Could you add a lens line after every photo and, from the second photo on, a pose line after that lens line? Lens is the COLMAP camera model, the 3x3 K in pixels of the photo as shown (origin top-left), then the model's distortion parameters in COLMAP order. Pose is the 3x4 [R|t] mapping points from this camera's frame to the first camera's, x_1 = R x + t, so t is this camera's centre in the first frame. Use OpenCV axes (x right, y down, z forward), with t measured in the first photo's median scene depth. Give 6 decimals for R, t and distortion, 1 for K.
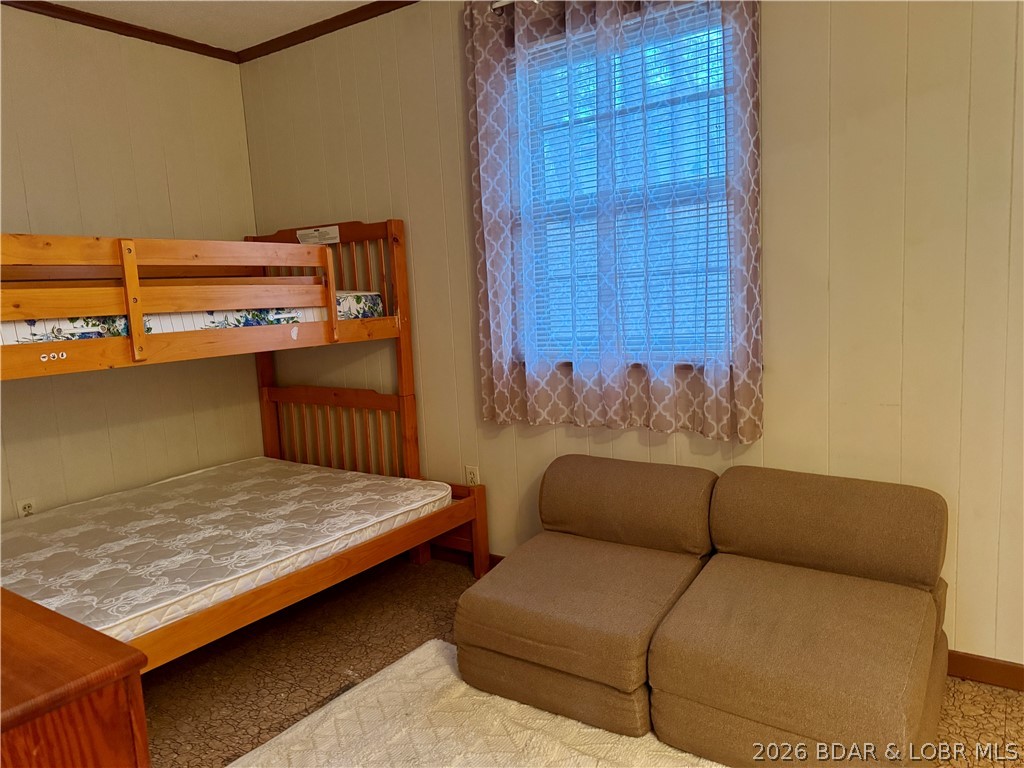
lens RADIAL K [[722.1, 0, 510.1], [0, 722.1, 386.2], [0, 0, 1]] dist [0.087113, -0.121813]
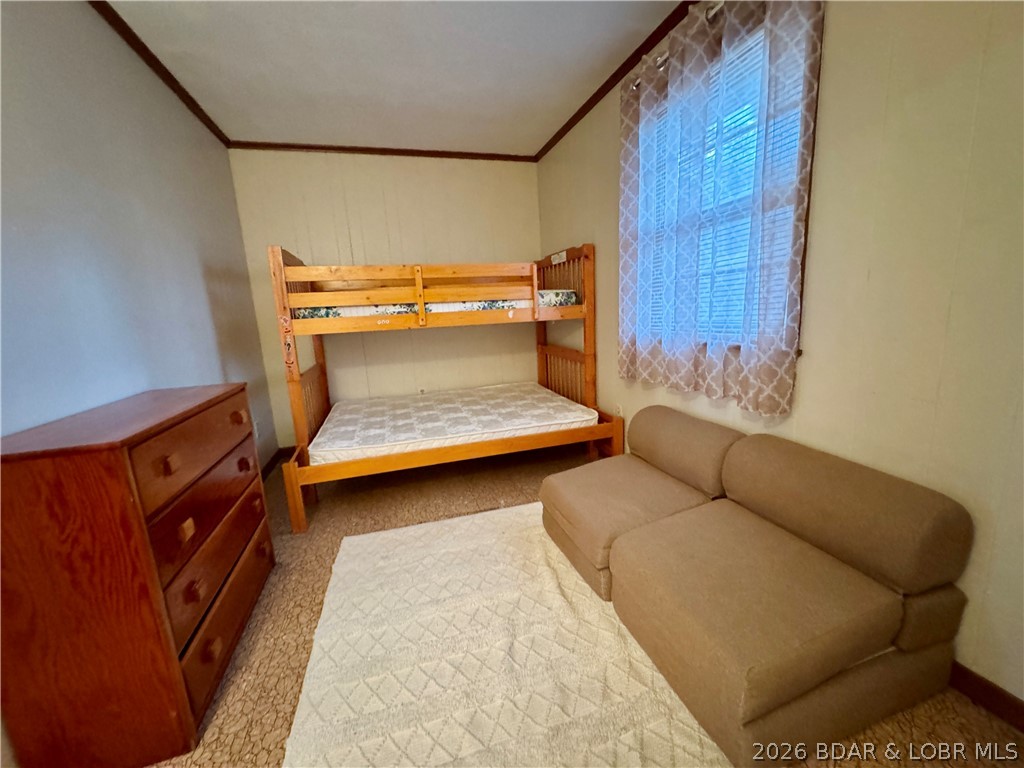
lens RADIAL K [[410.7, 0, 512.0], [0, 410.7, 384.0], [0, 0, 1]] dist [-0.000537, -0.000459]
pose [[0.788504, 0.123975, -0.602405, 0.356537], [-0.069996, 0.991198, 0.112369, -0.016899], [0.611034, -0.046437, 0.790241, 0.205414]]
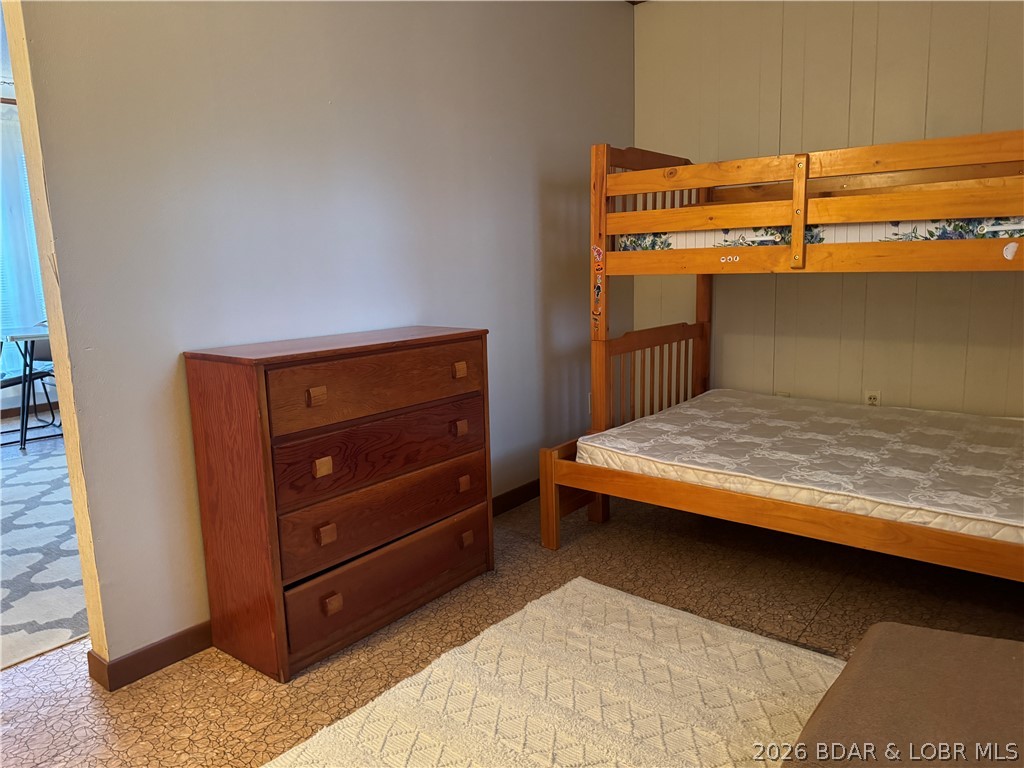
lens RADIAL K [[727.0, 0, 506.9], [0, 727.0, 377.8], [0, 0, 1]] dist [0.096896, -0.129098]
pose [[-0.064888, 0.211586, -0.975203, 0.549861], [-0.101561, 0.970788, 0.217386, -0.062716], [0.992711, 0.113148, -0.041503, 0.556932]]
